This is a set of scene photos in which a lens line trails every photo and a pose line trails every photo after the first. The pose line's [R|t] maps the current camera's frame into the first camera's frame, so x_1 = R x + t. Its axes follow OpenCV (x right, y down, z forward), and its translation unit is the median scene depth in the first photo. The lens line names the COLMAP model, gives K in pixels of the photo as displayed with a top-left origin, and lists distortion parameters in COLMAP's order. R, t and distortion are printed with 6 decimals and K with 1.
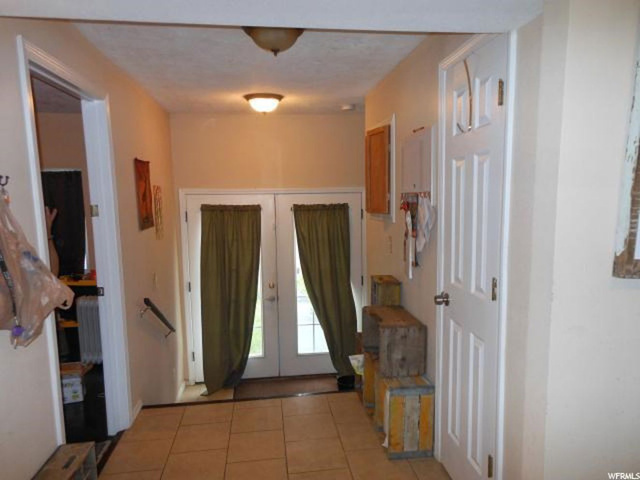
lens RADIAL K [[470.2, 0, 321.4], [0, 470.2, 252.7], [0, 0, 1]] dist [0.039834, 0.000199]
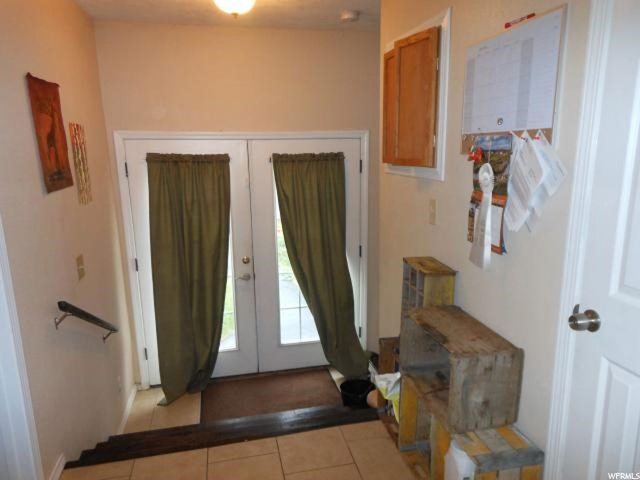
lens RADIAL K [[470.2, 0, 321.4], [0, 470.2, 252.7], [0, 0, 1]] dist [0.039834, 0.000199]
pose [[0.995810, -0.017130, 0.089825, -0.055107], [0.007928, 0.994772, 0.101812, -0.021921], [-0.091100, -0.100673, 0.990740, 0.237968]]
